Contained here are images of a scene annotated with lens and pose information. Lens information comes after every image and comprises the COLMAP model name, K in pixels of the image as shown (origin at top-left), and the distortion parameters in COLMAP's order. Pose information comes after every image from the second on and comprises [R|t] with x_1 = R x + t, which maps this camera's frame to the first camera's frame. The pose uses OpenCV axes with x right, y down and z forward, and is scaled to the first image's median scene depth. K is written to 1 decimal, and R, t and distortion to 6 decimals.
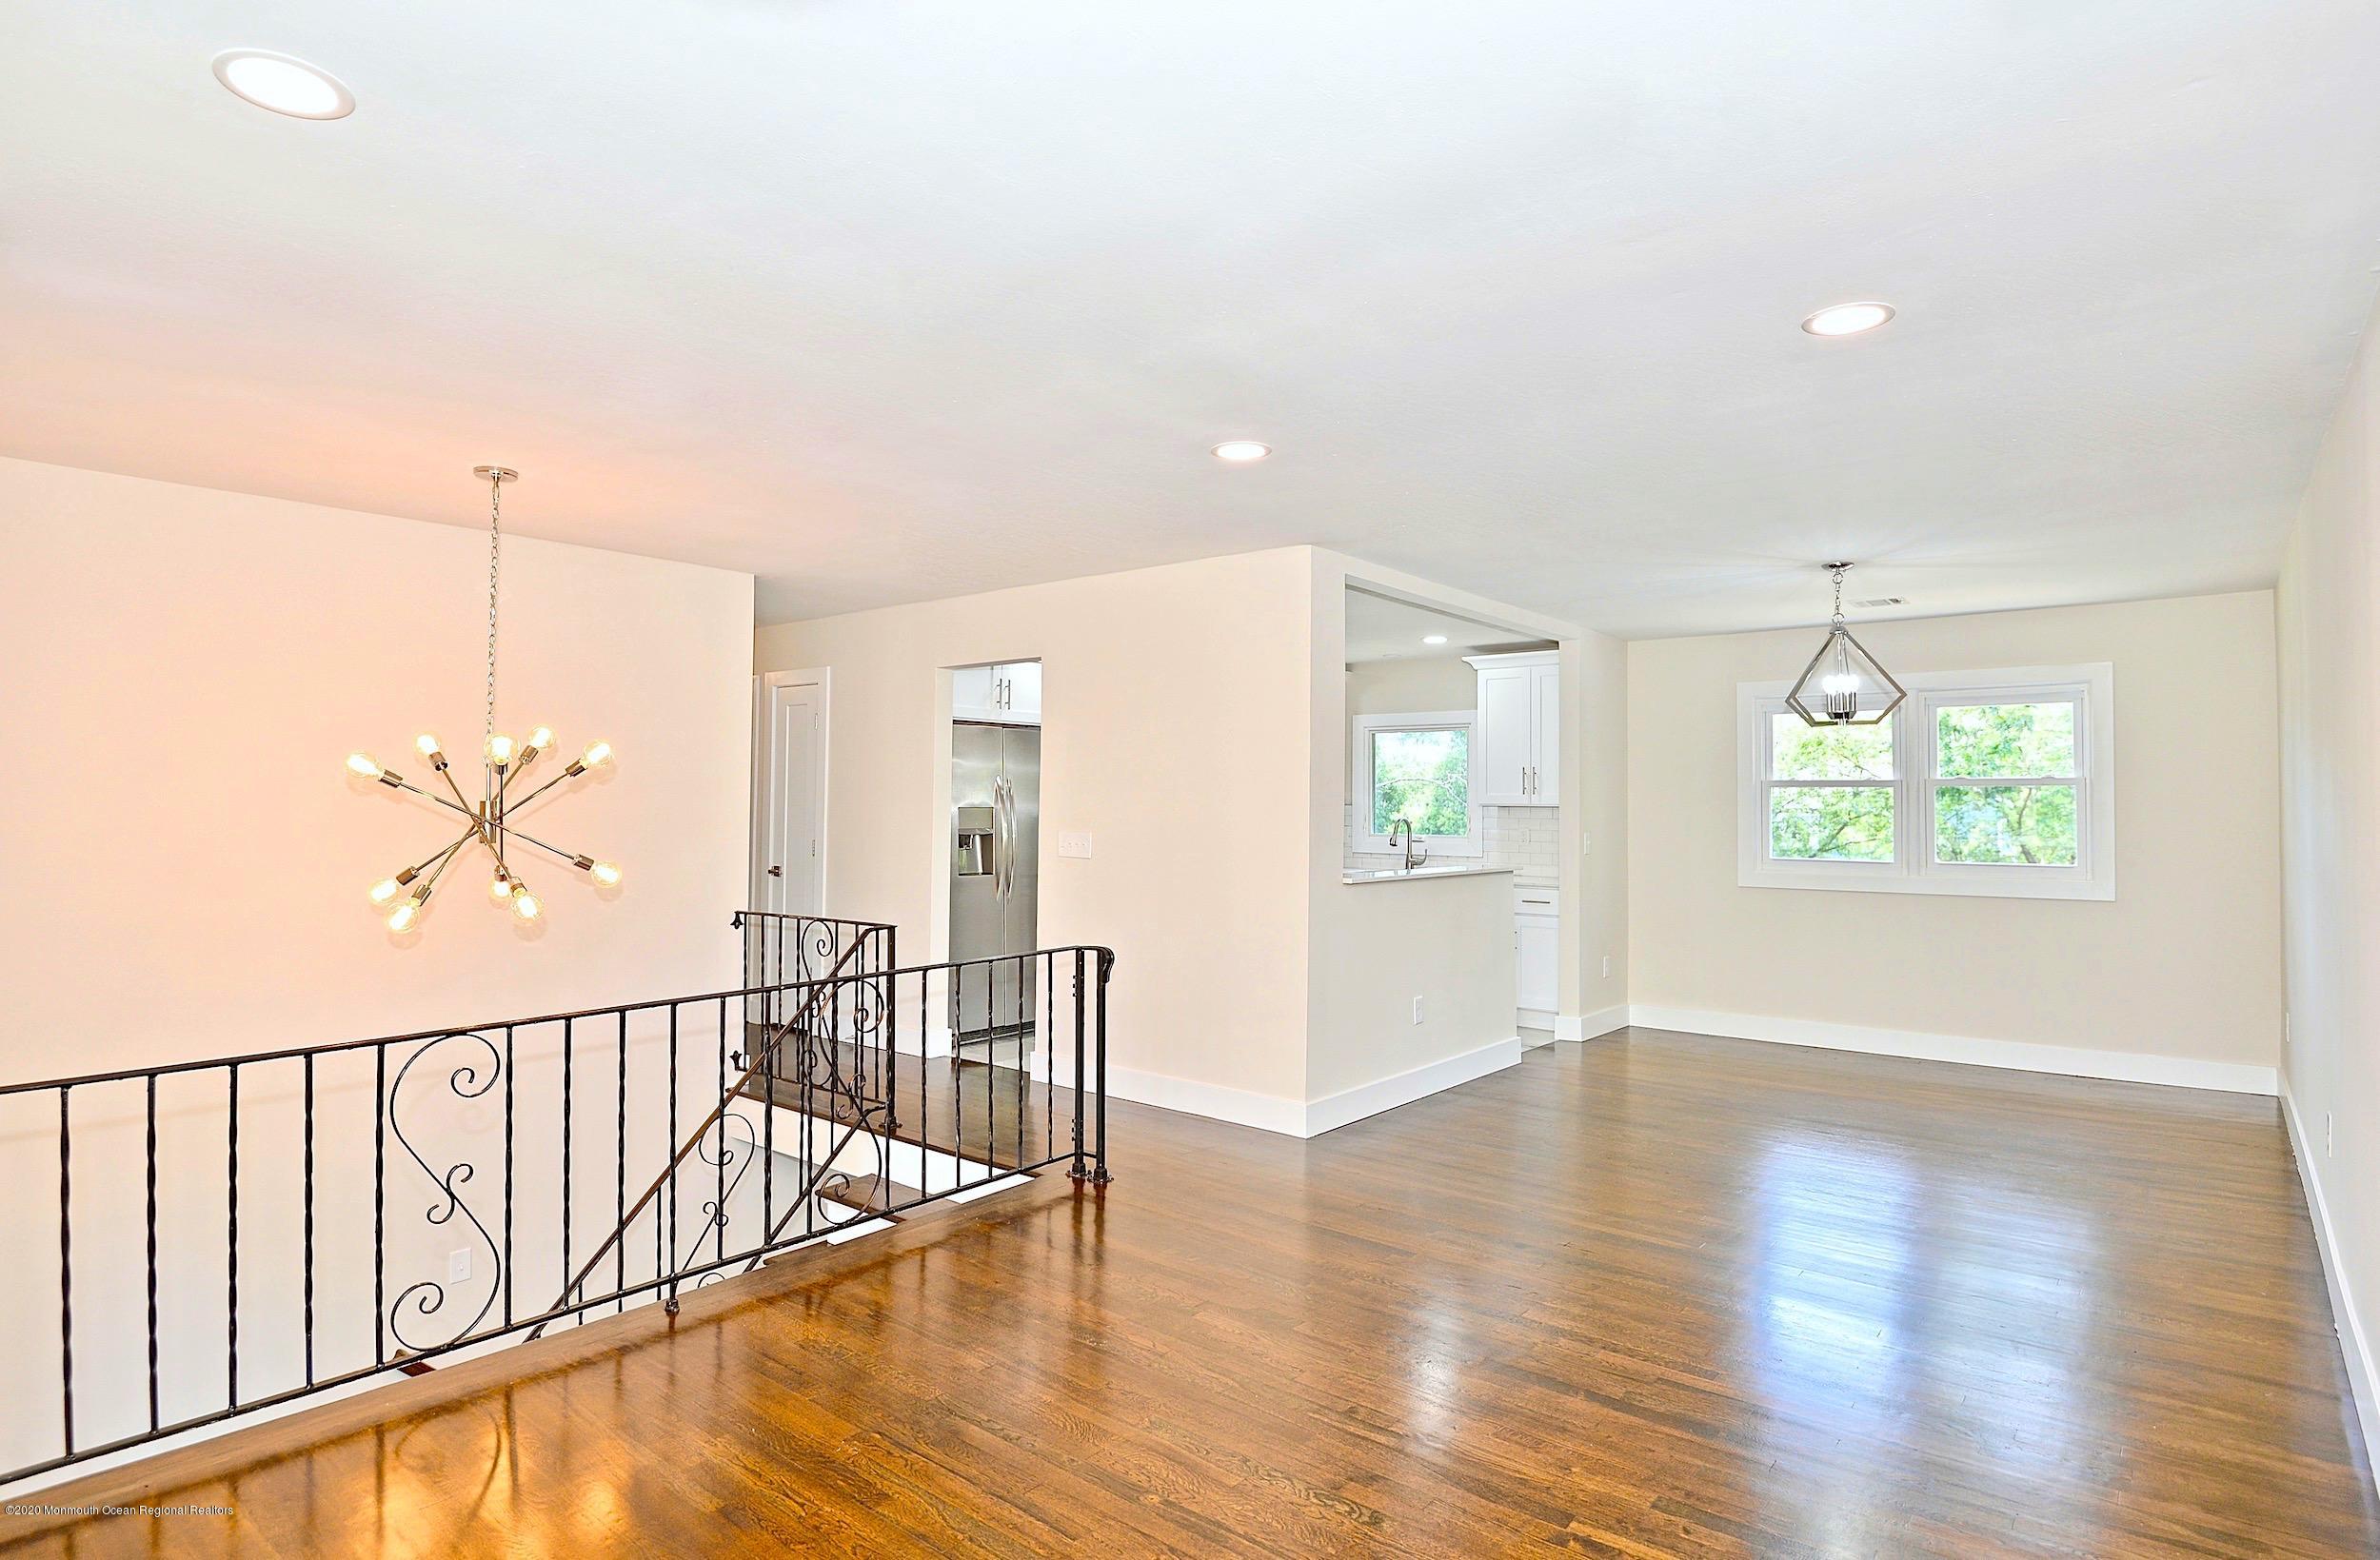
lens RADIAL K [[1241.4, 0, 1182.0], [0, 1241.4, 772.3], [0, 0, 1]] dist [-0.001252, -0.022106]
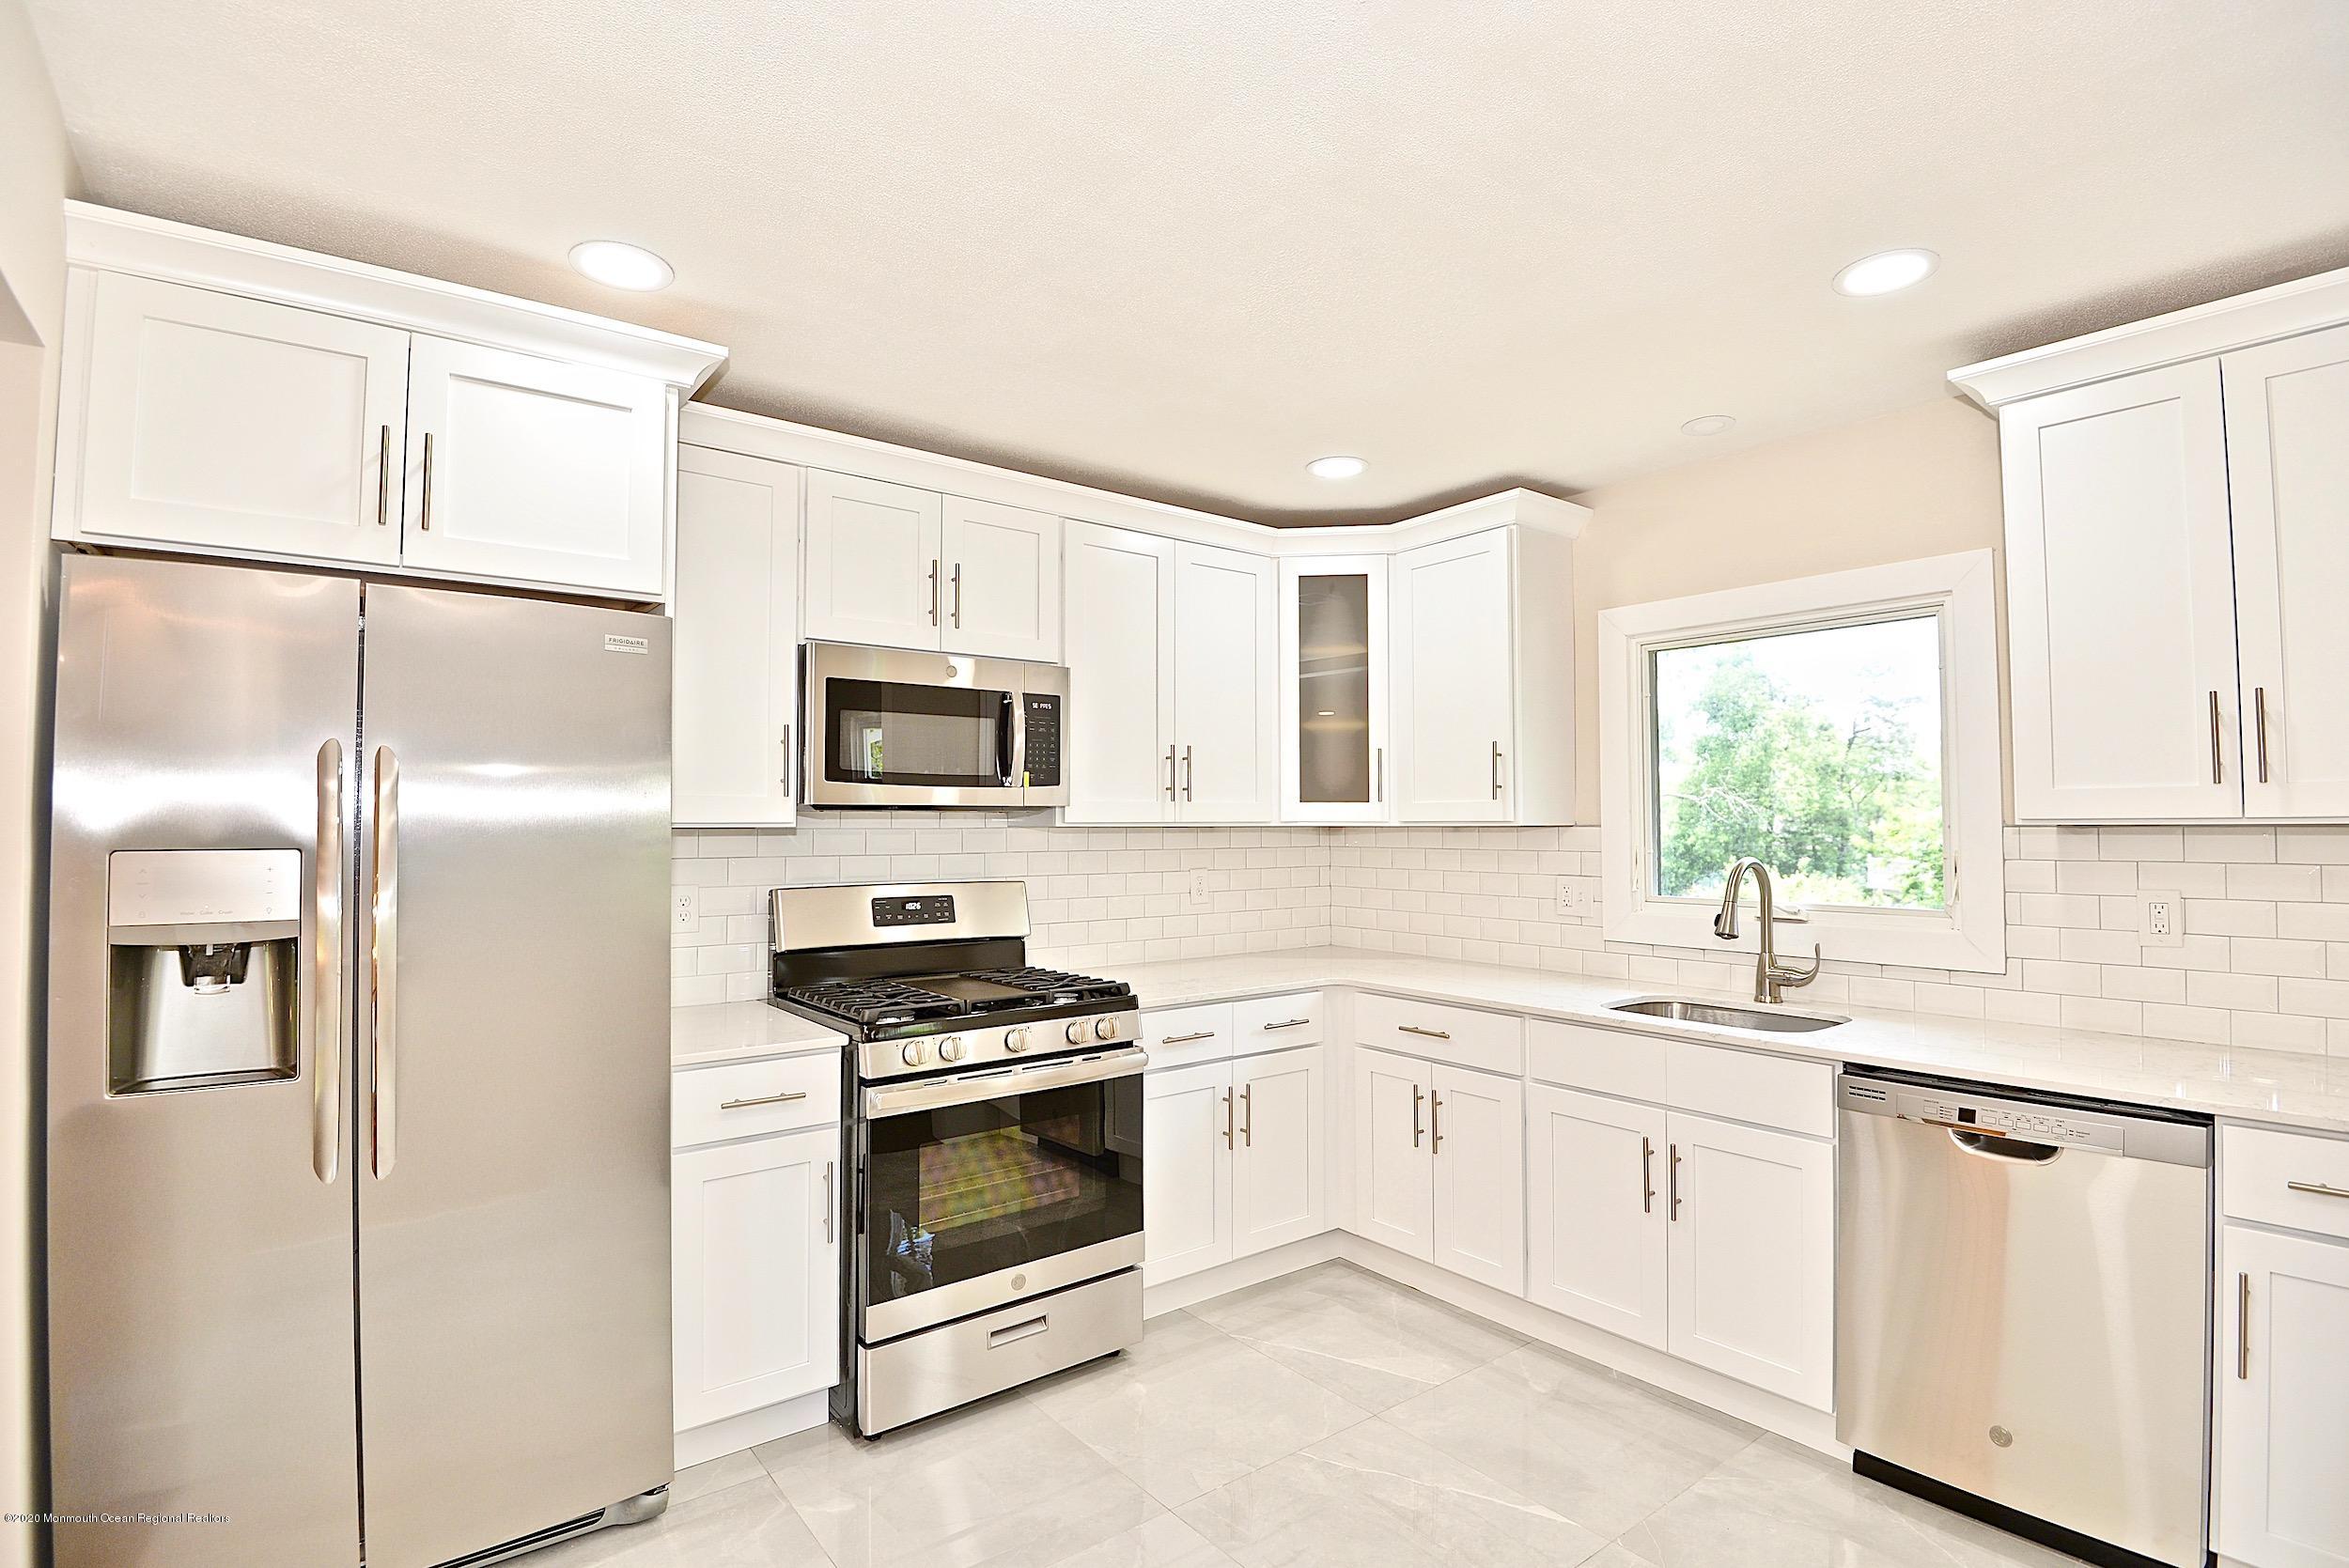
lens RADIAL K [[1117.6, 0, 1163.1], [0, 1117.6, 783.8], [0, 0, 1]] dist [-0.001772, -0.024096]
pose [[0.973523, -0.018215, -0.227863, 0.179275], [0.015443, 0.999784, -0.013940, 0.034662], [0.228068, 0.010052, 0.973593, 1.357017]]
